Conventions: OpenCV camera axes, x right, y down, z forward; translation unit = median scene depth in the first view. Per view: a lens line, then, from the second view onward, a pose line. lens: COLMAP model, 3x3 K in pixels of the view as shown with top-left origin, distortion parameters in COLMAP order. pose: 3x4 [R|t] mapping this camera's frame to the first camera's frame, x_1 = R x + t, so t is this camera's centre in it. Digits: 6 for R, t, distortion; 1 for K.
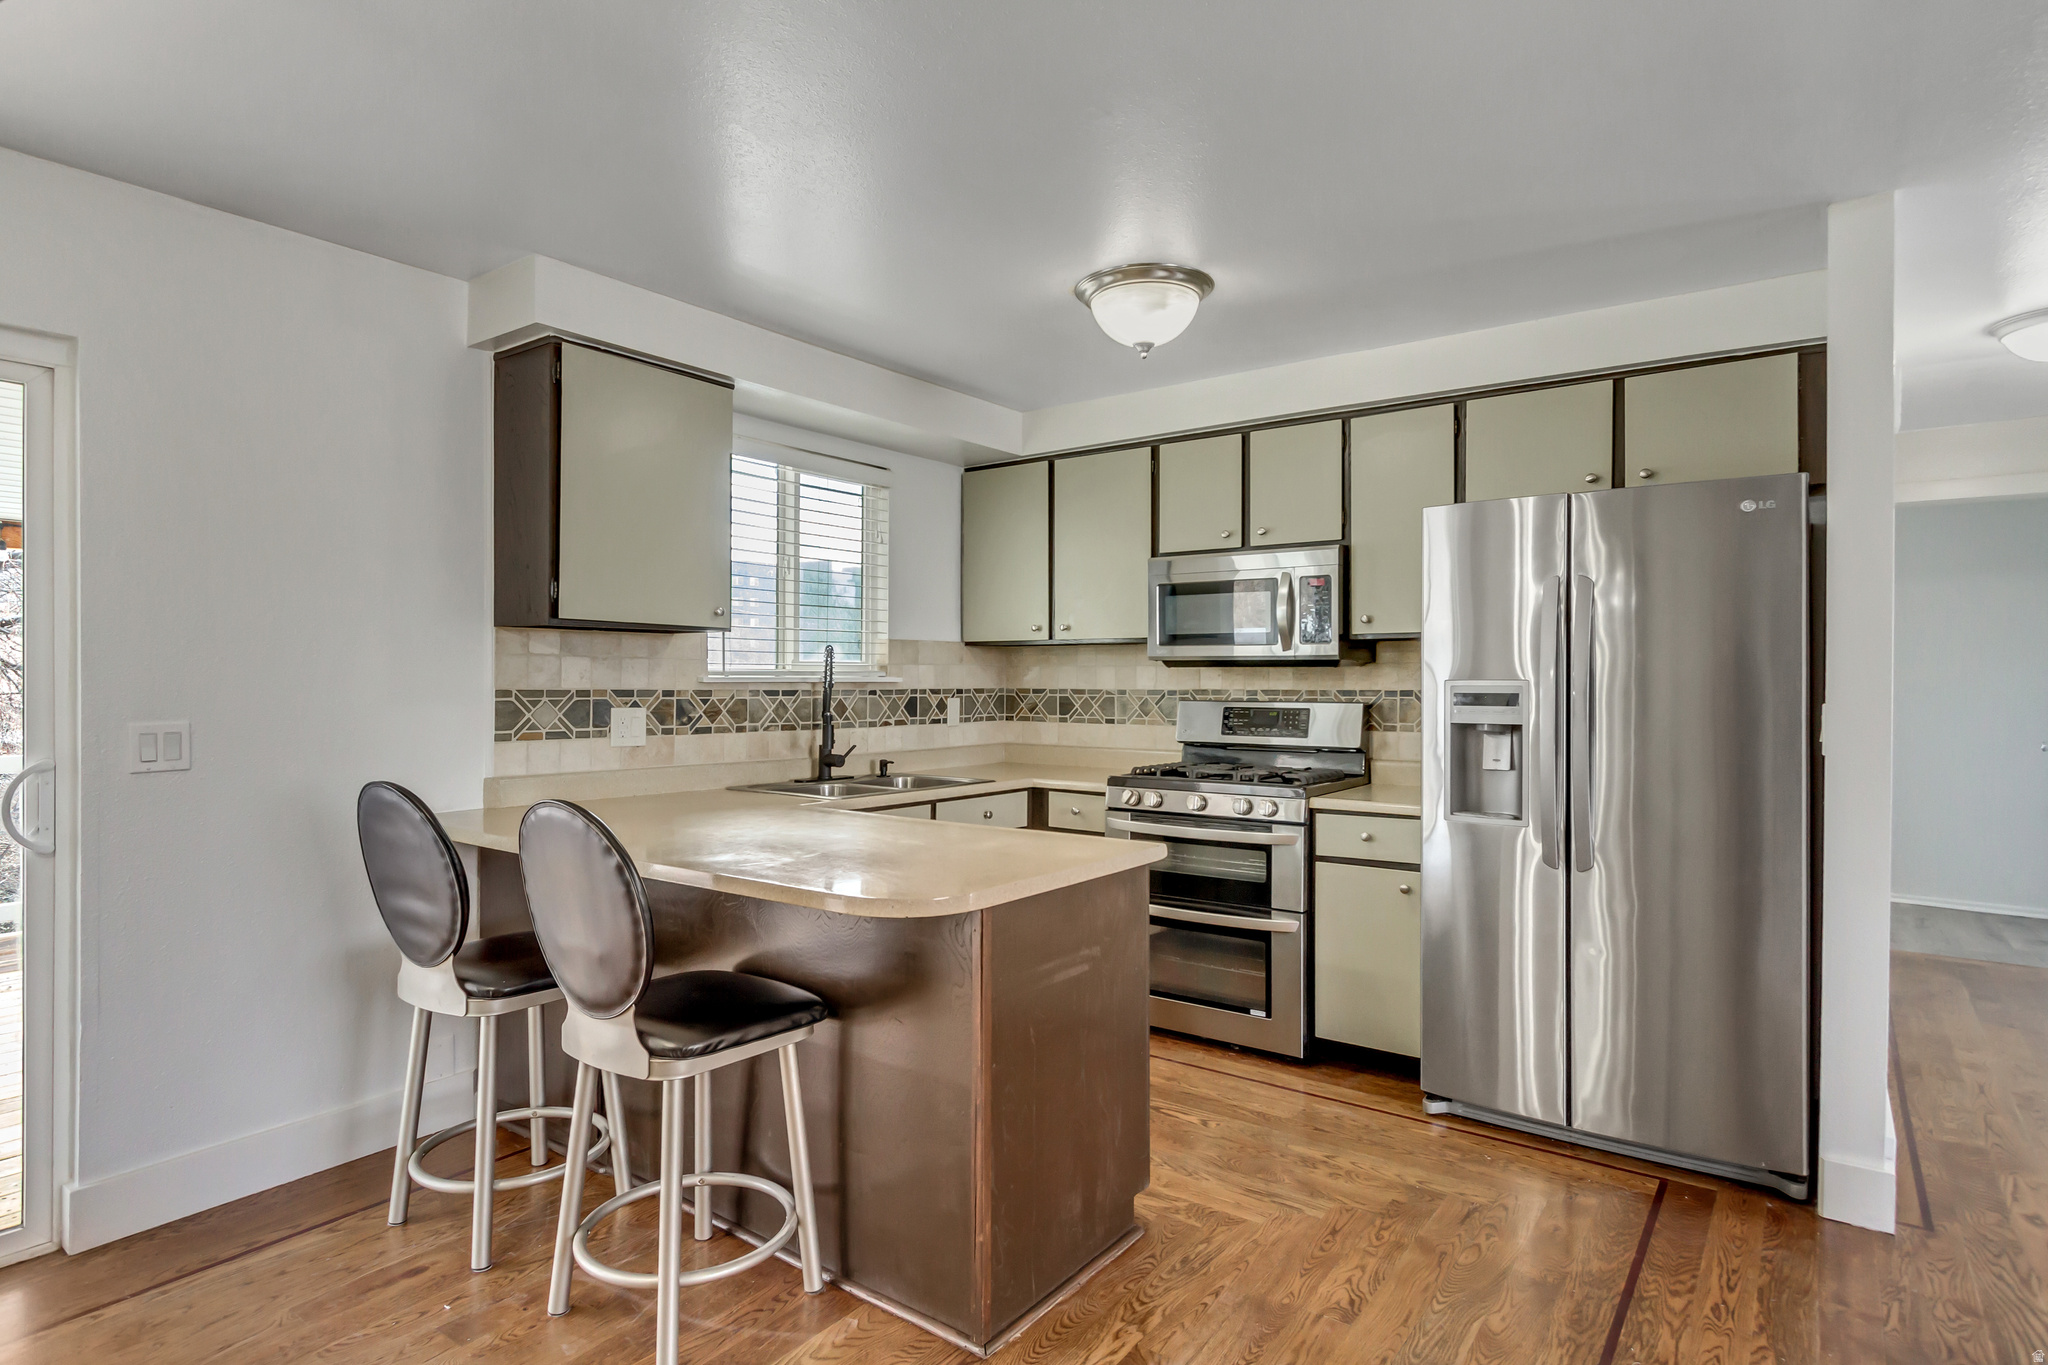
lens RADIAL K [[1093.0, 0, 1024.0], [0, 1093.0, 686.2], [0, 0, 1]] dist [0.014566, -0.002621]
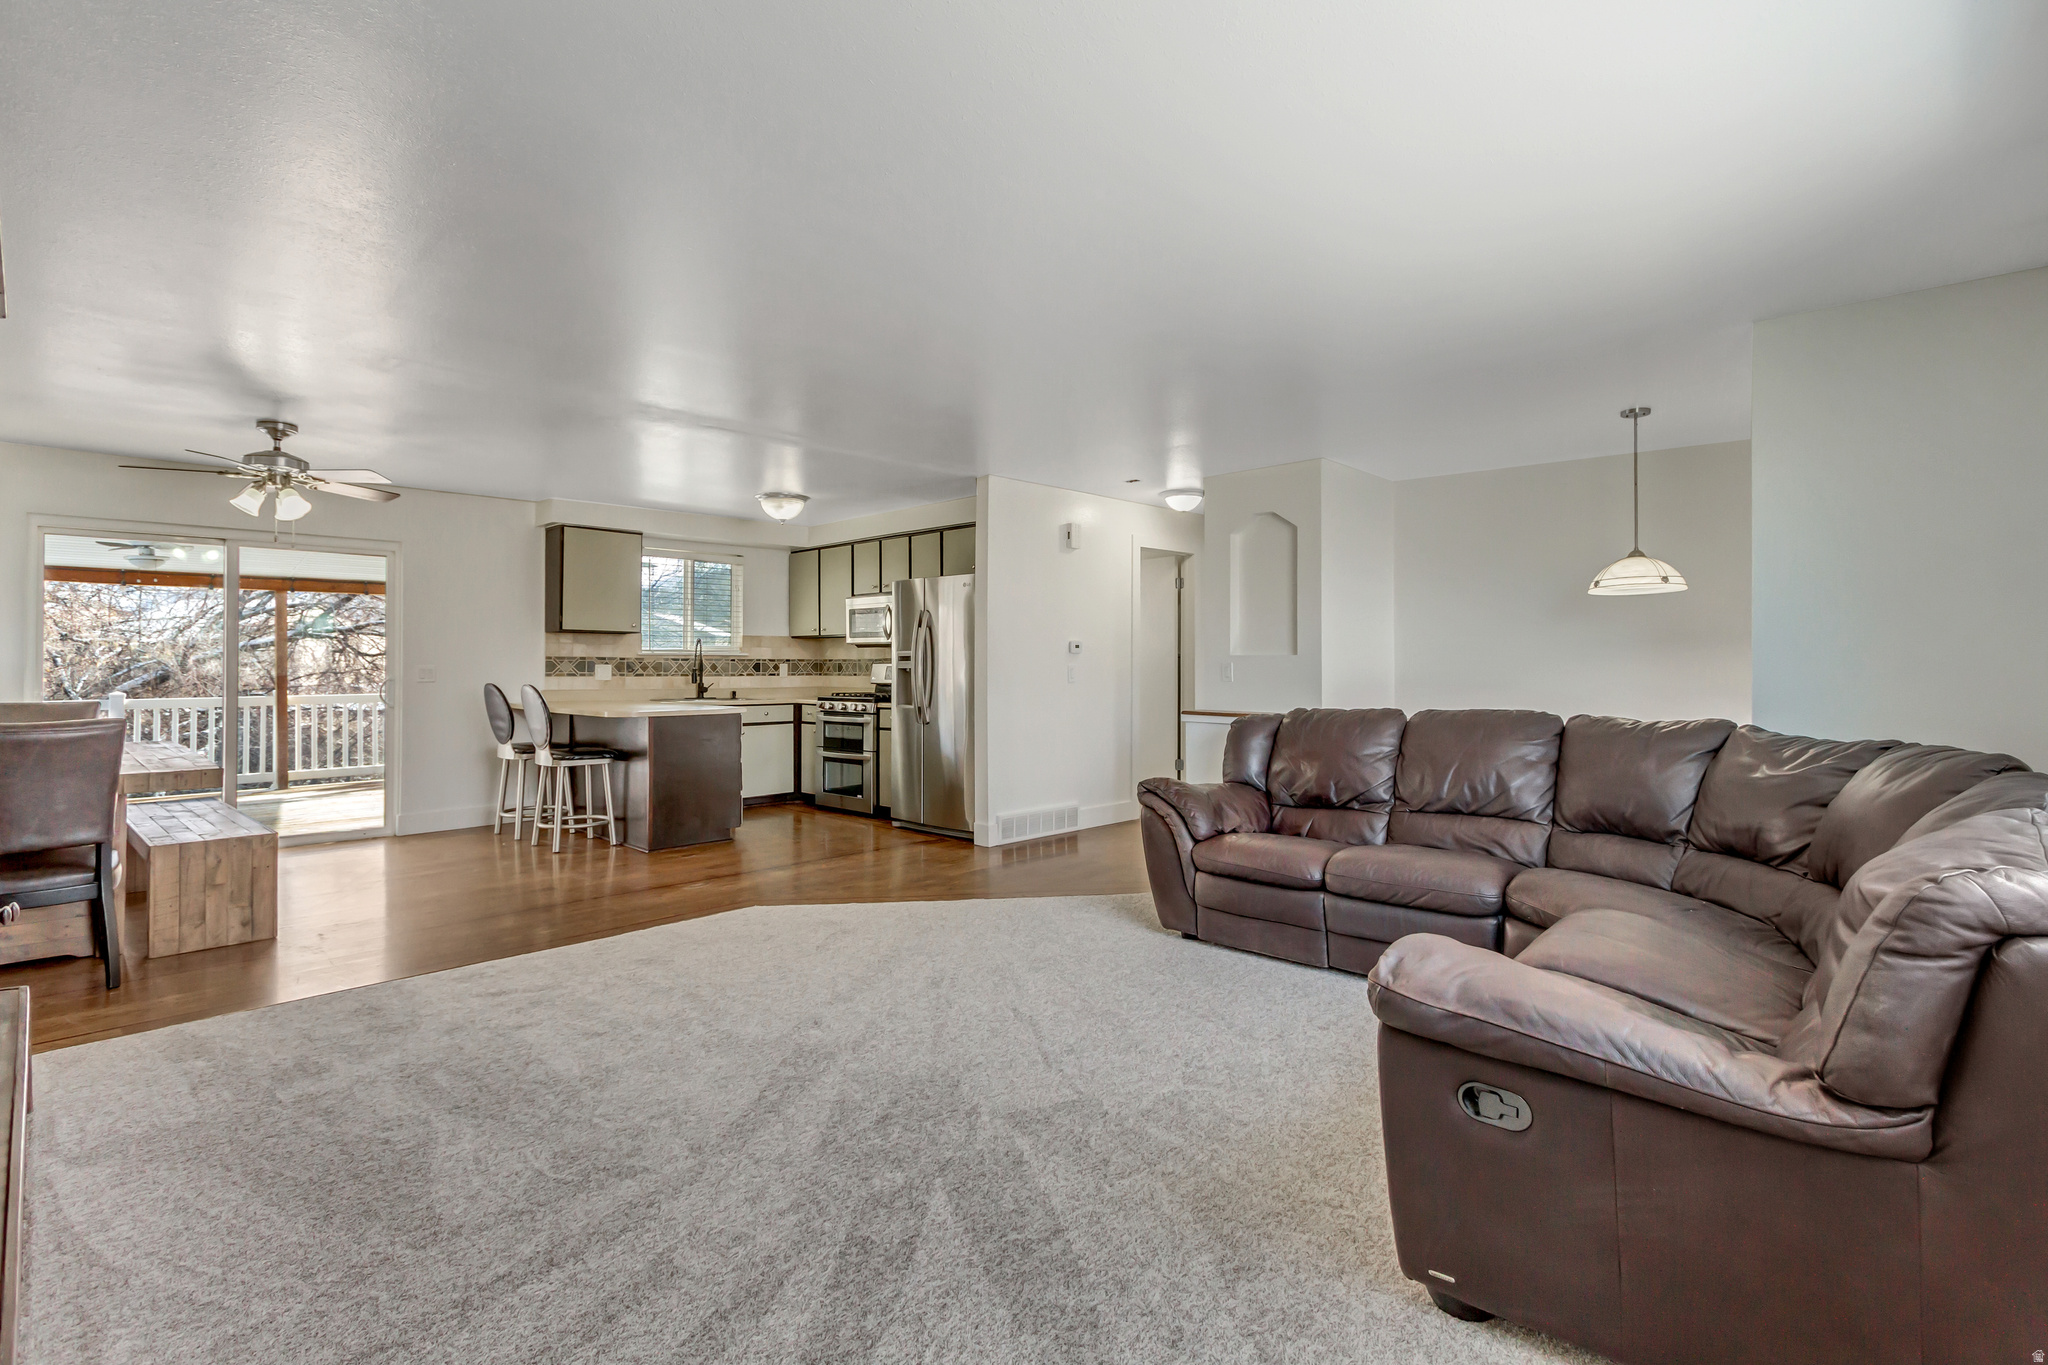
lens RADIAL K [[945.8, 0, 1028.4], [0, 945.8, 661.9], [0, 0, 1]] dist [0.002351, 0.000171]
pose [[0.990468, -0.002626, -0.137717, 0.807977], [0.001061, 0.999934, -0.011435, 0.036051], [0.137738, 0.011179, 0.990406, -0.898396]]
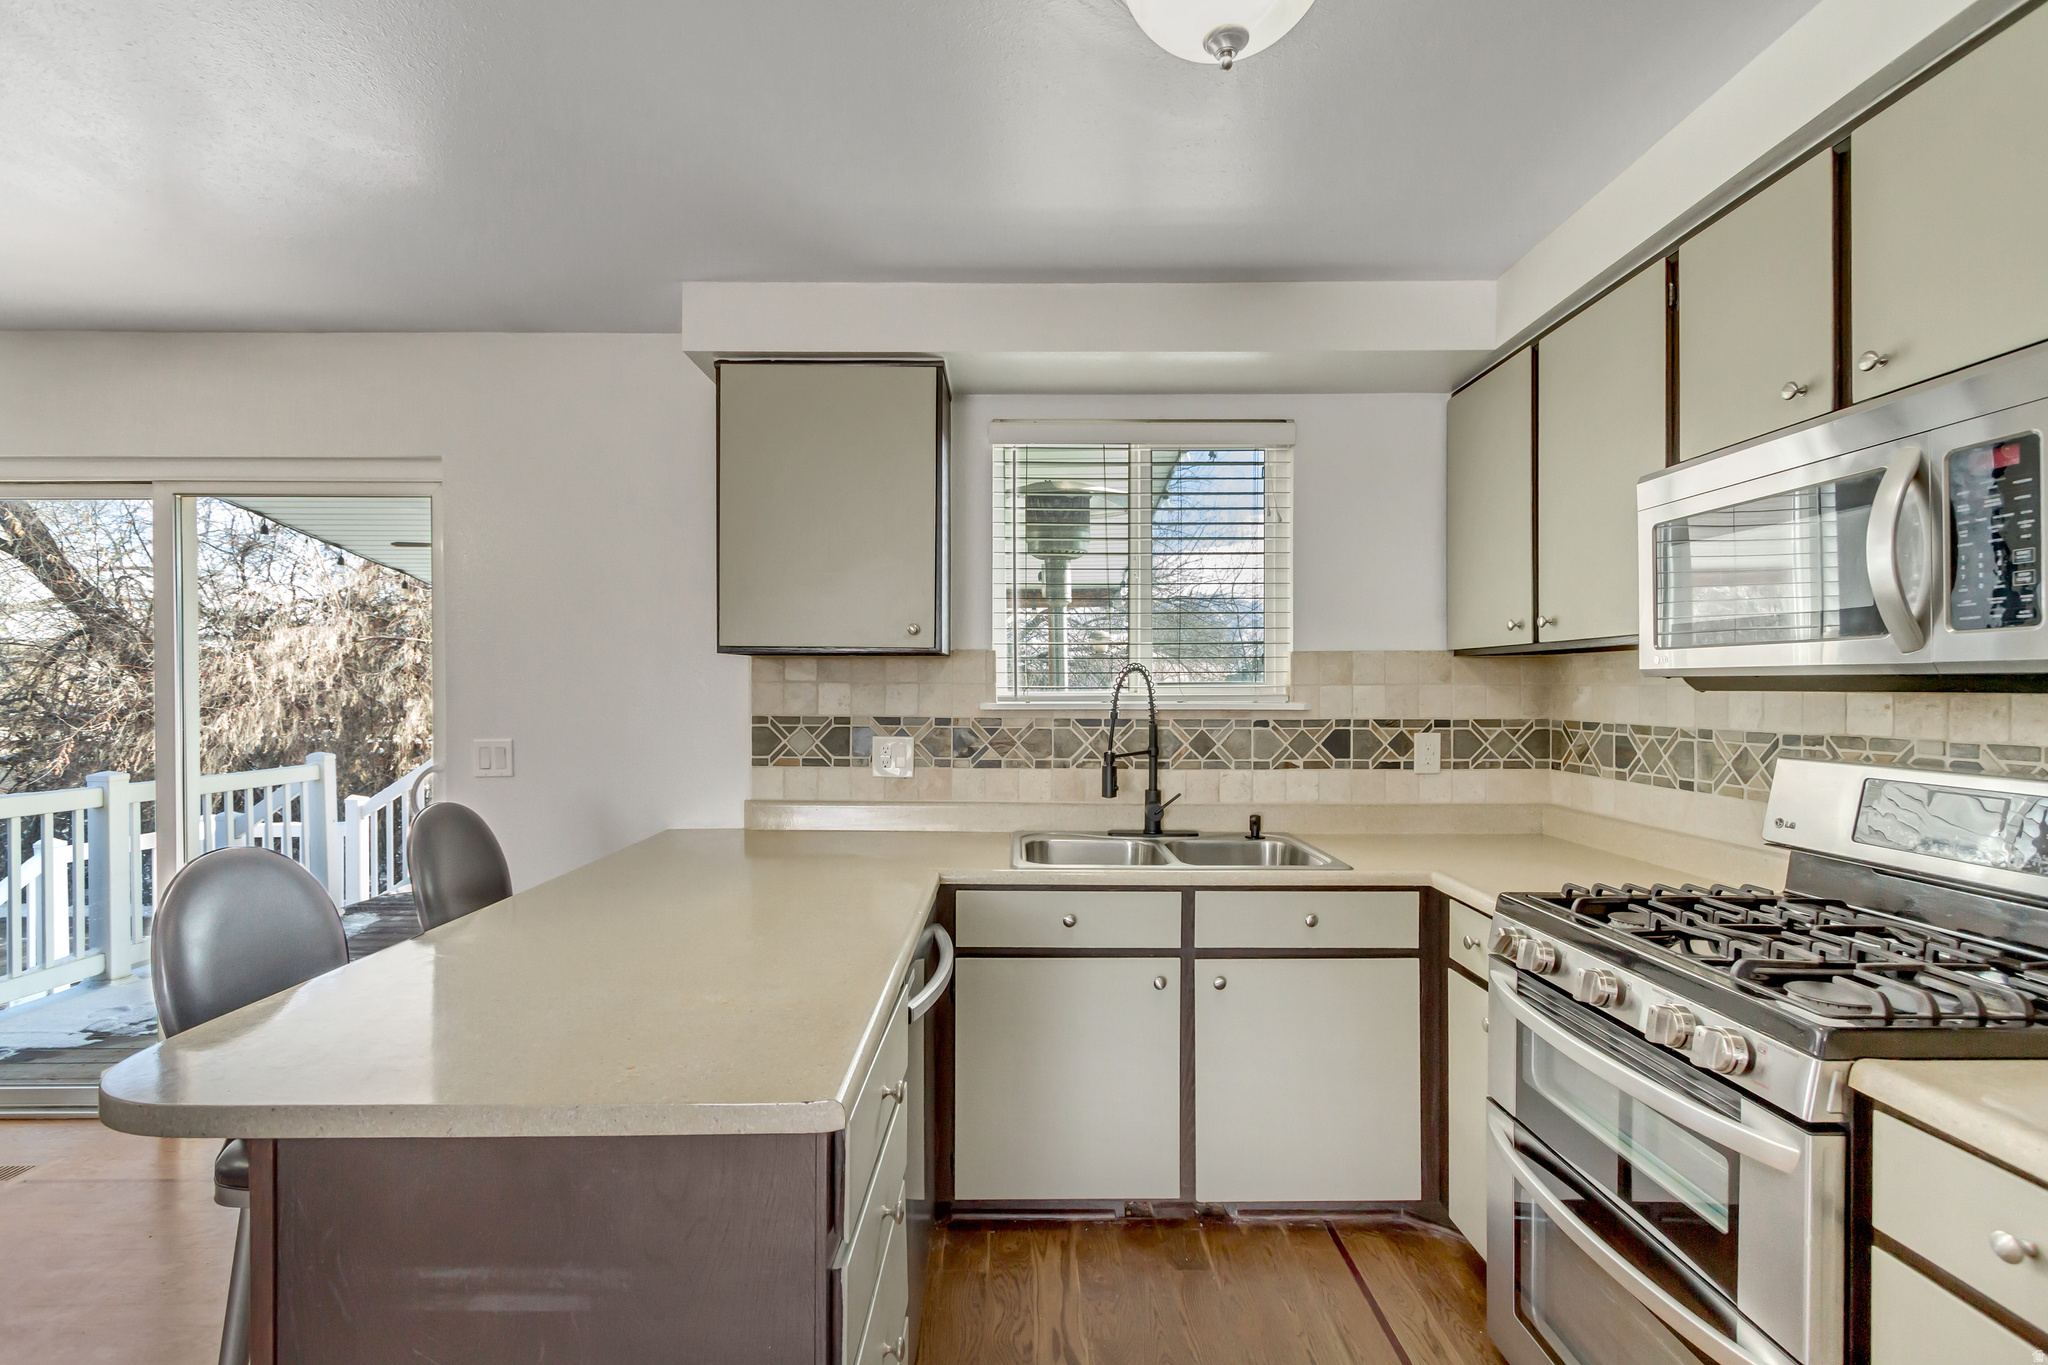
lens RADIAL K [[944.7, 0, 1030.2], [0, 944.7, 691.9], [0, 0, 1]] dist [0.005261, 0.000524]
pose [[0.596703, 0.001918, -0.802460, 0.330187], [-0.004178, 0.999991, -0.000717, -0.016828], [0.802451, 0.003781, 0.596705, 0.560031]]
